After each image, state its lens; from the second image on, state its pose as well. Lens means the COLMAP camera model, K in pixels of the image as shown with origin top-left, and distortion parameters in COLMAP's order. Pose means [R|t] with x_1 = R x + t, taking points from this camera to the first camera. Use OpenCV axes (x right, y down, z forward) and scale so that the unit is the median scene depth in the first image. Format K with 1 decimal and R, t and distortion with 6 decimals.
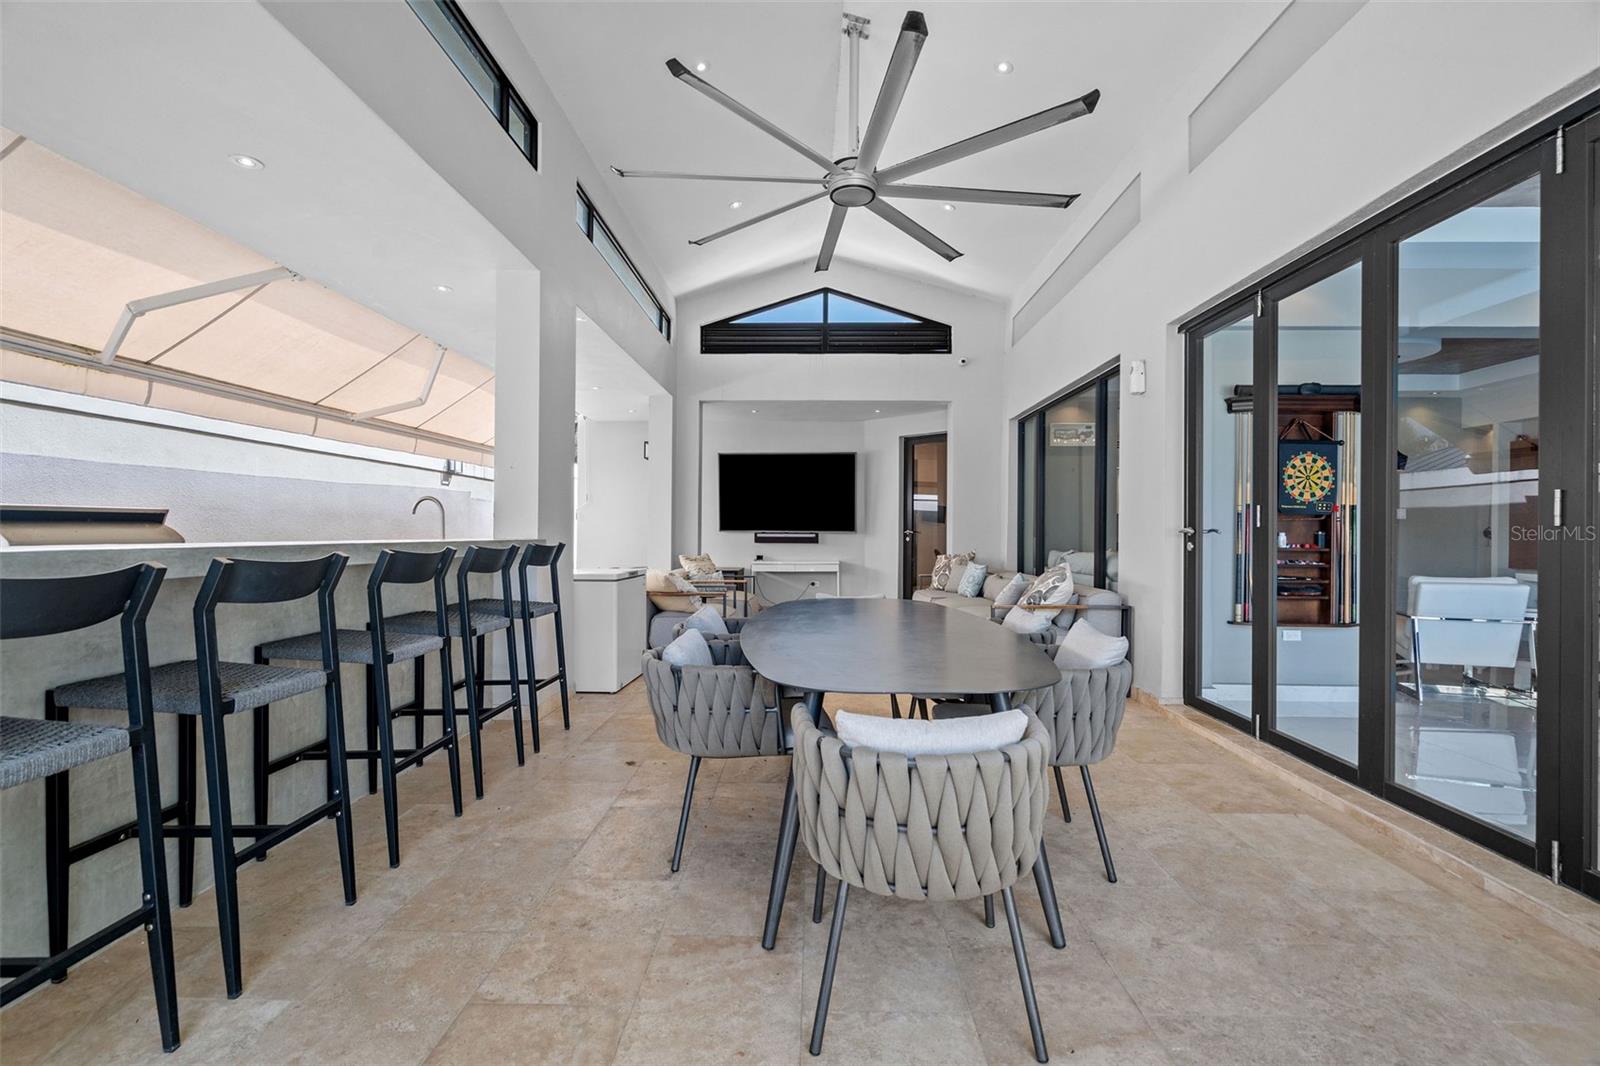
lens RADIAL K [[724.5, 0, 800.0], [0, 724.5, 533.0], [0, 0, 1]] dist [-0.005157, 0.000287]
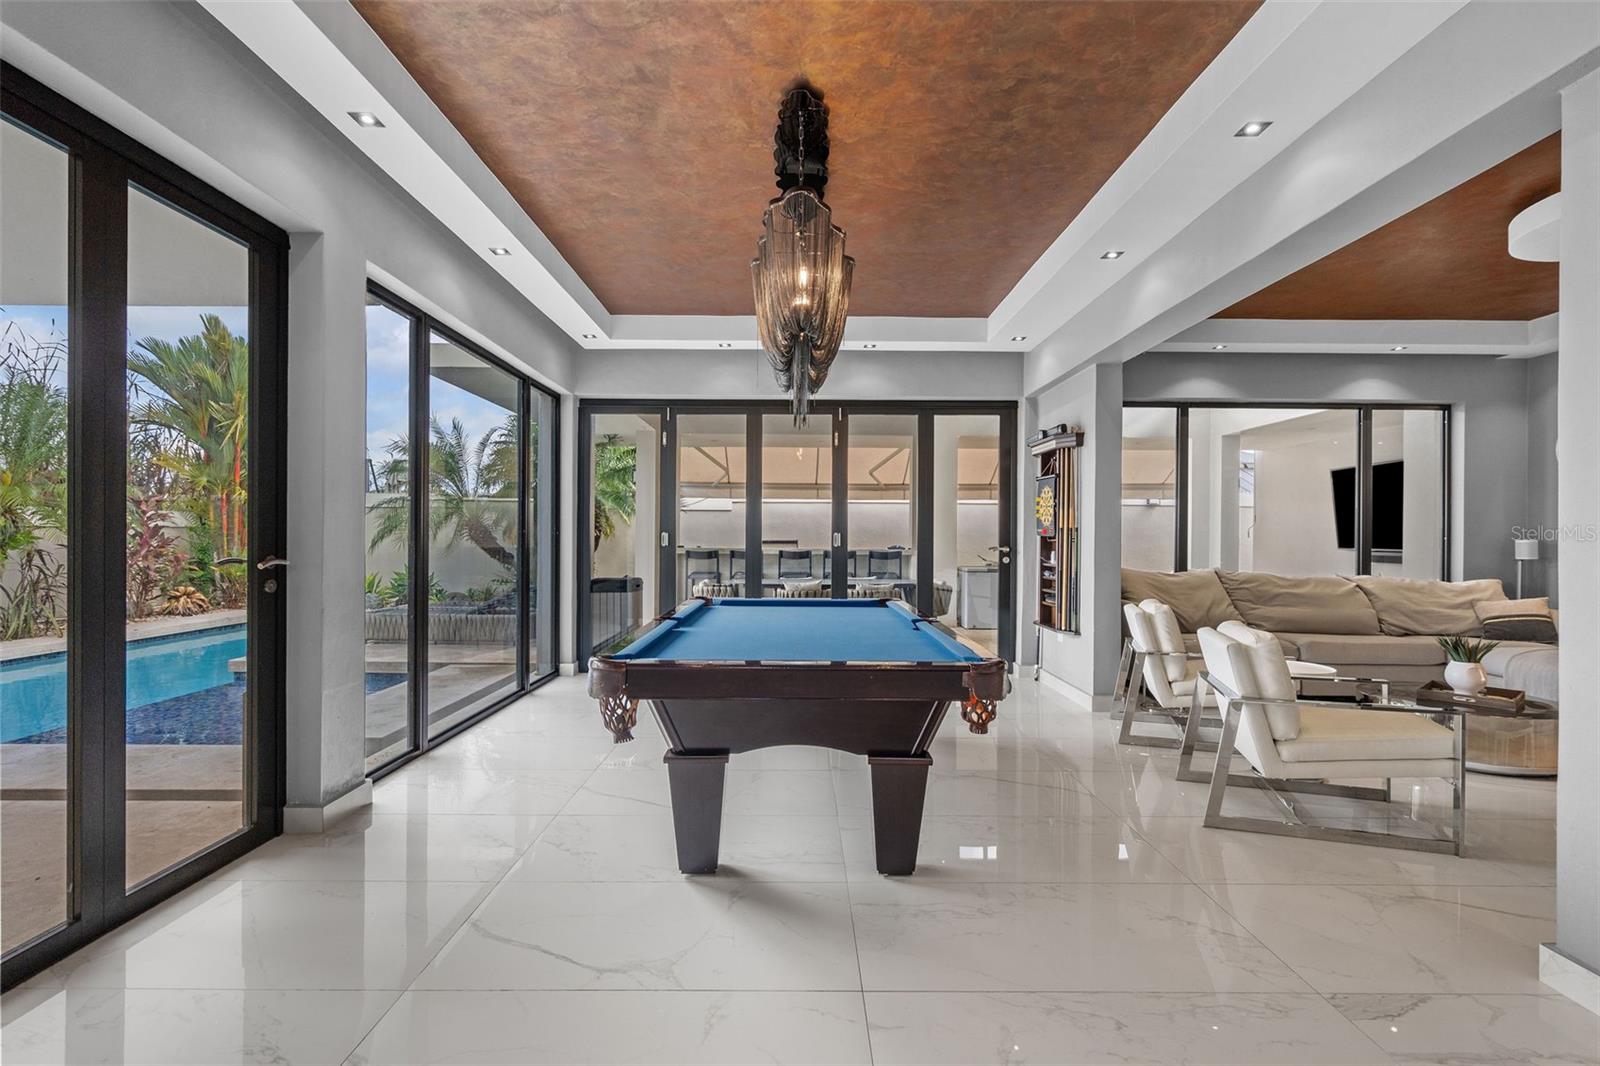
lens RADIAL K [[729.5, 0, 801.7], [0, 729.5, 537.5], [0, 0, 1]] dist [0.003682, 0.000512]
pose [[0.027538, -0.005746, -0.999604, 1.932180], [-0.007023, 0.999958, -0.005941, -0.013986], [0.999596, 0.007184, 0.027496, 0.555026]]
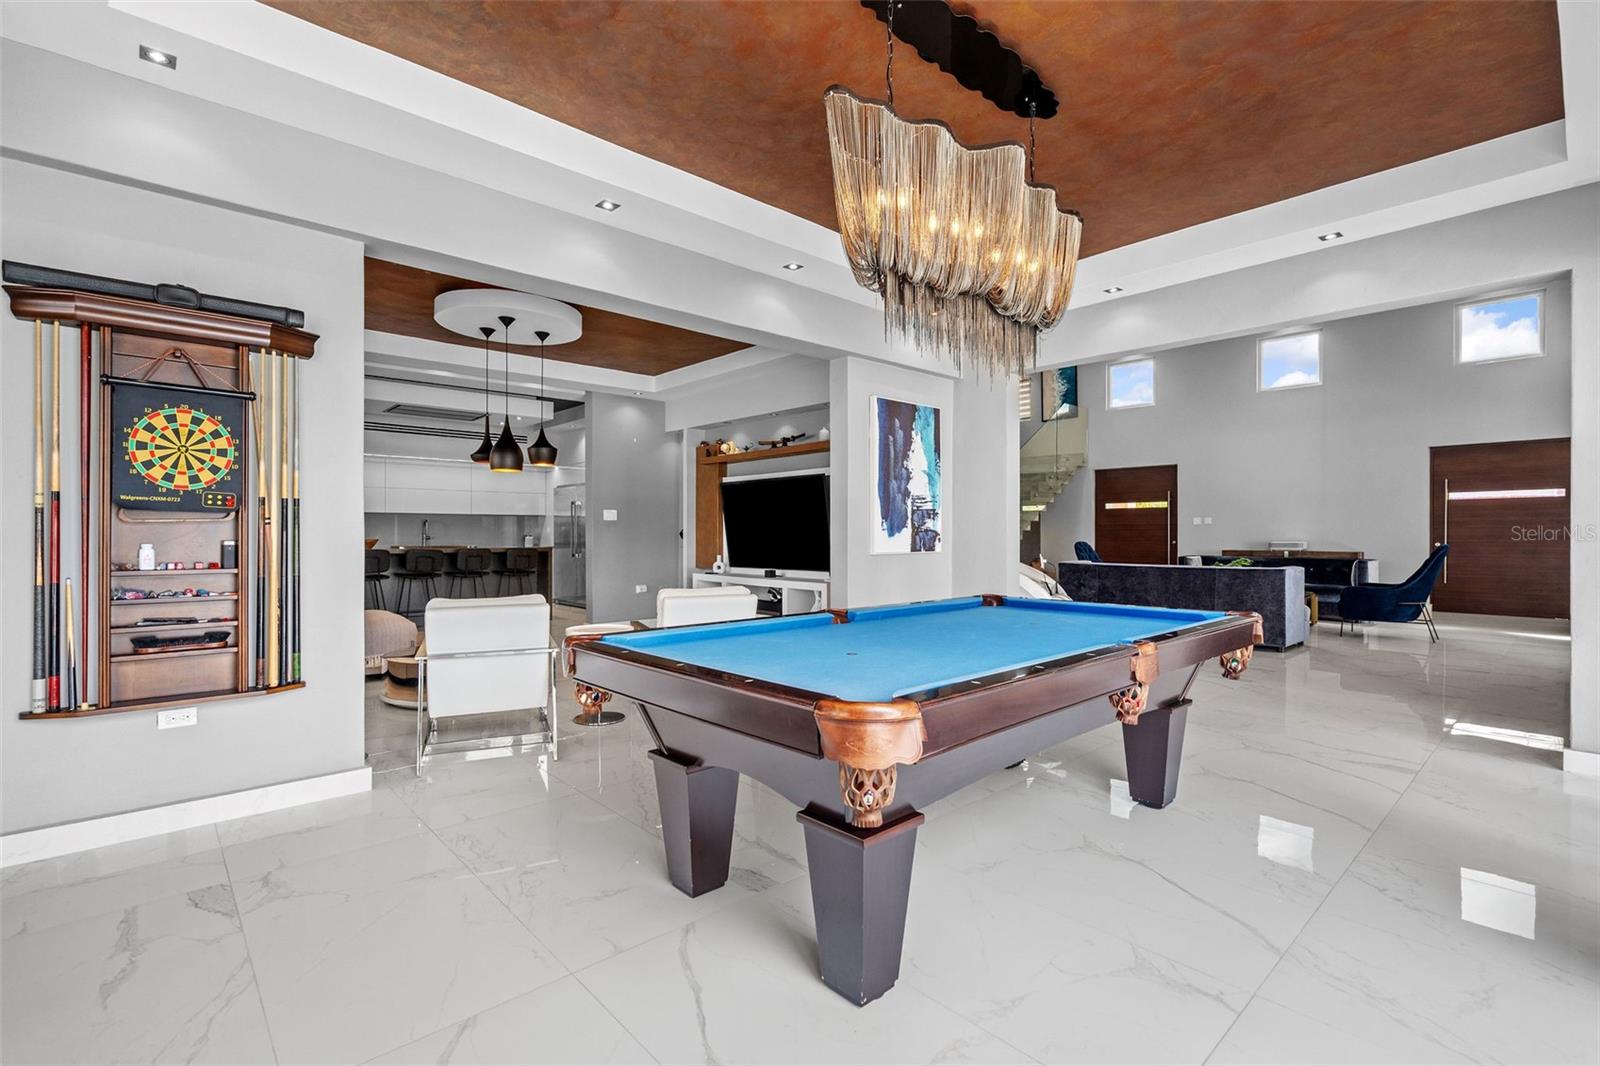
lens RADIAL K [[729.5, 0, 801.7], [0, 729.5, 537.5], [0, 0, 1]] dist [0.003682, 0.000512]
pose [[0.722225, -0.011215, 0.691567, 0.654066], [0.005694, 0.999931, 0.010269, -0.008585], [-0.691635, -0.003479, 0.722239, 0.227121]]
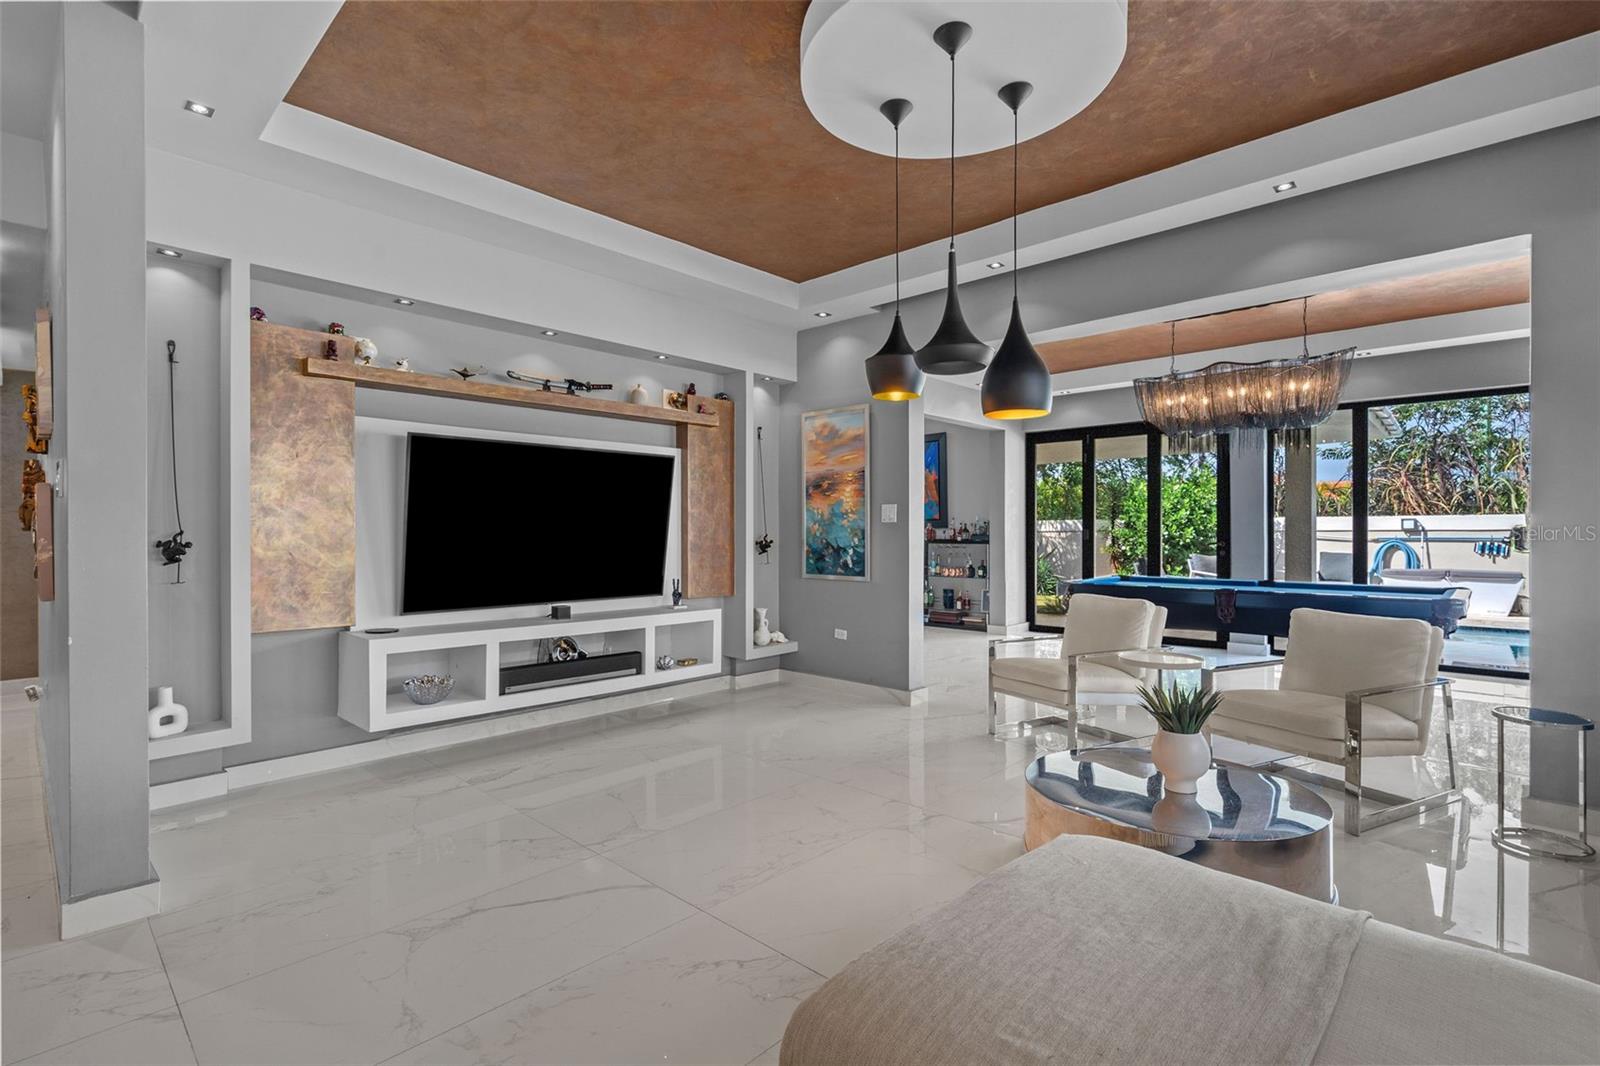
lens RADIAL K [[755.8, 0, 810.7], [0, 755.8, 532.7], [0, 0, 1]] dist [0.023622, -0.000121]
pose [[-0.737883, 0.000523, 0.674929, 0.850759], [-0.000749, 0.999998, -0.001593, -0.011942], [-0.674929, -0.001681, -0.737881, 1.993695]]
